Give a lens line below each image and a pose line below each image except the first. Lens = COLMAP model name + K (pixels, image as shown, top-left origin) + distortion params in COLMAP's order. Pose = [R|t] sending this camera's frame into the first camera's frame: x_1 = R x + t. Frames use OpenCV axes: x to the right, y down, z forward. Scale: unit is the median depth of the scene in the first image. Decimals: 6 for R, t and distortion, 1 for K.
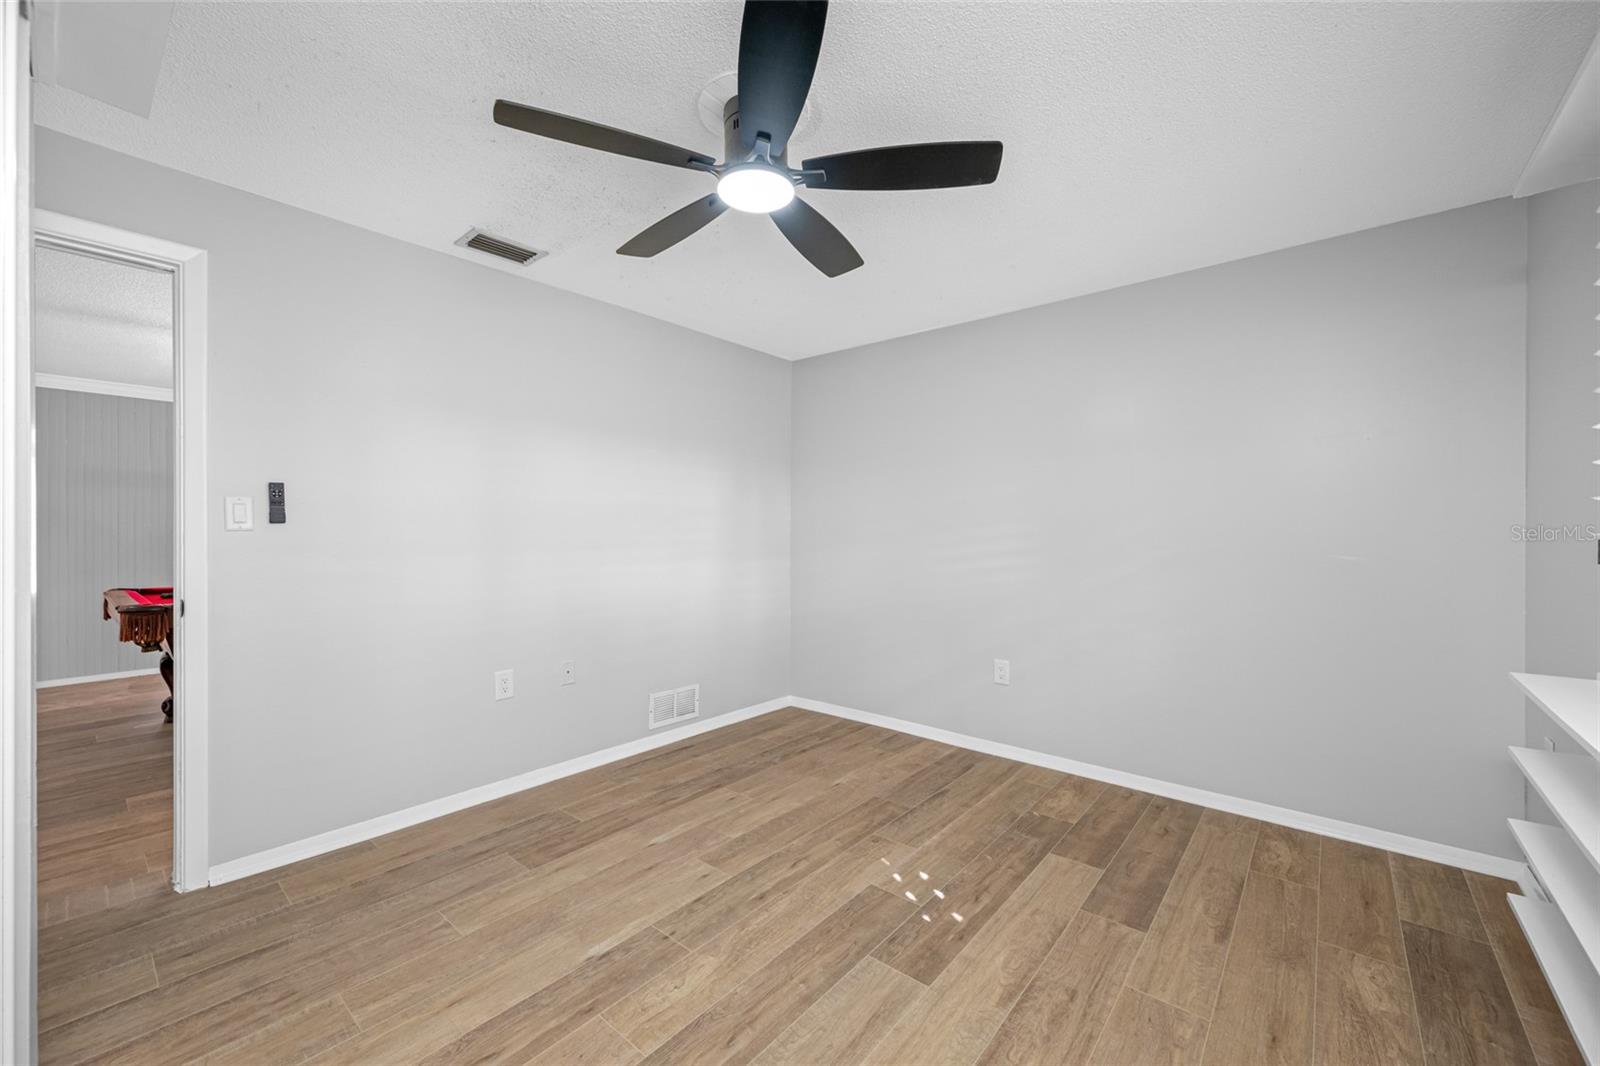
lens RADIAL K [[627.3, 0, 806.1], [0, 627.3, 529.6], [0, 0, 1]] dist [0.002647, -0.000171]
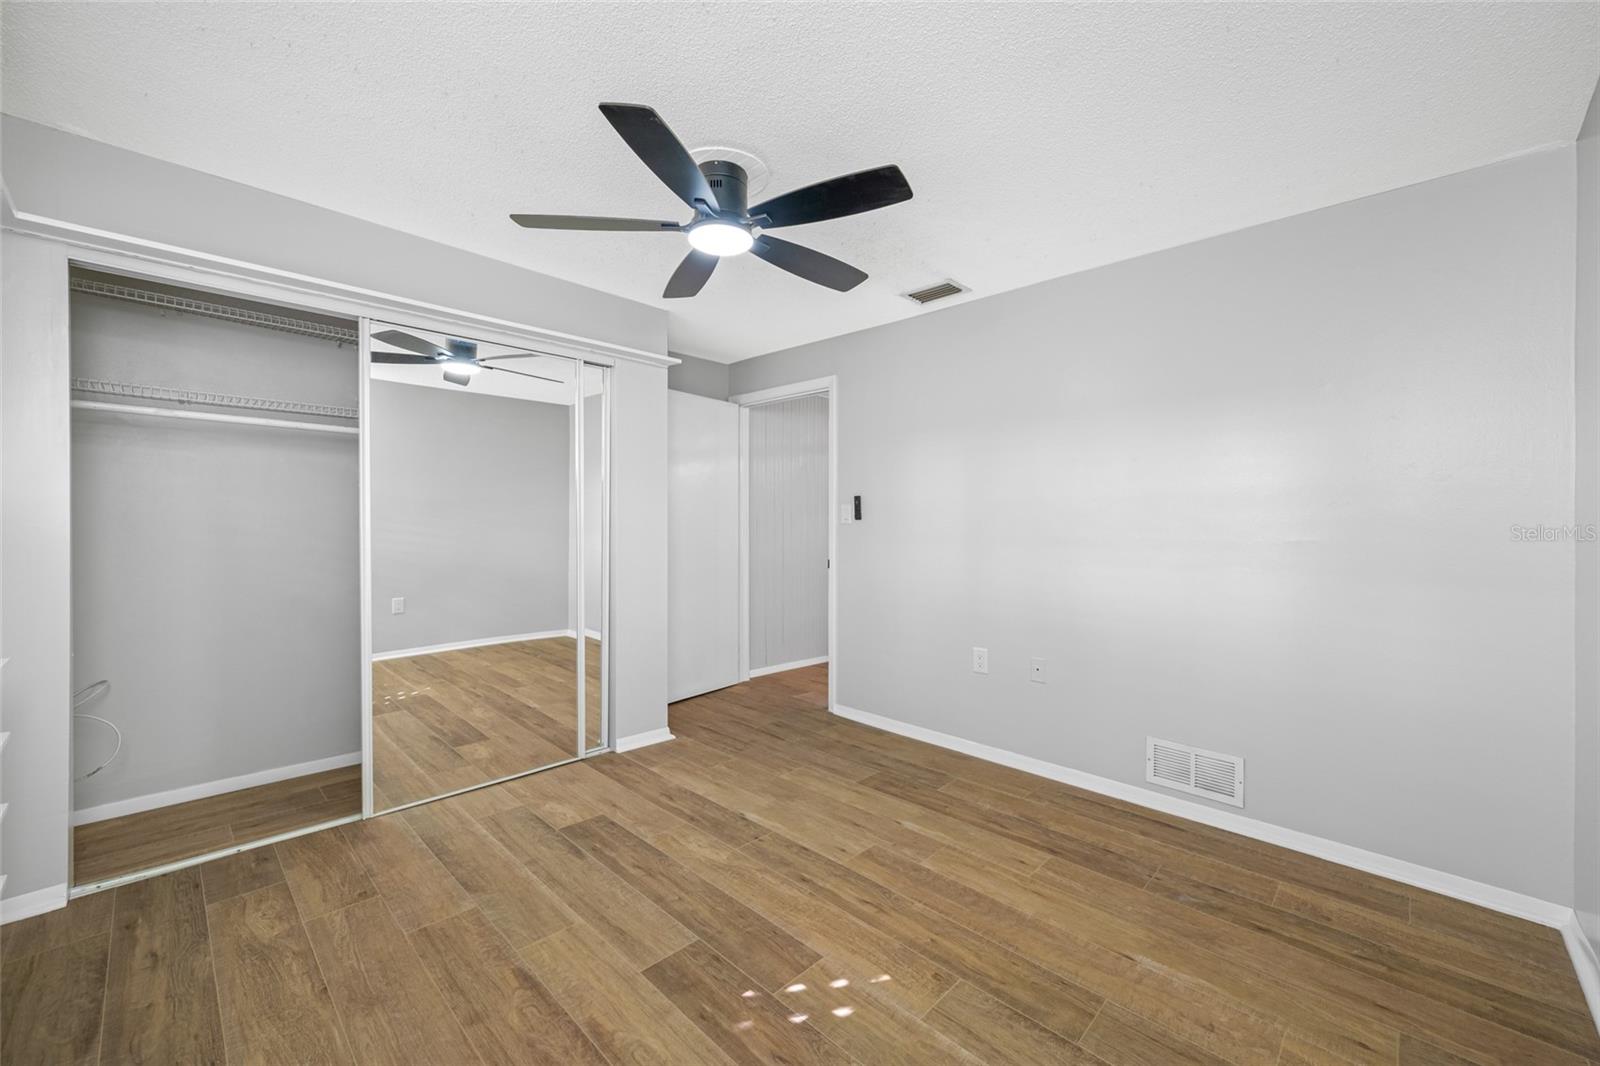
lens RADIAL K [[627.3, 0, 808.6], [0, 627.3, 528.2], [0, 0, 1]] dist [0.002647, -0.000171]
pose [[-0.061590, 0.004771, -0.998090, 0.872356], [-0.009286, 0.999943, 0.005353, 0.004907], [0.998058, 0.009598, -0.061542, 0.977909]]
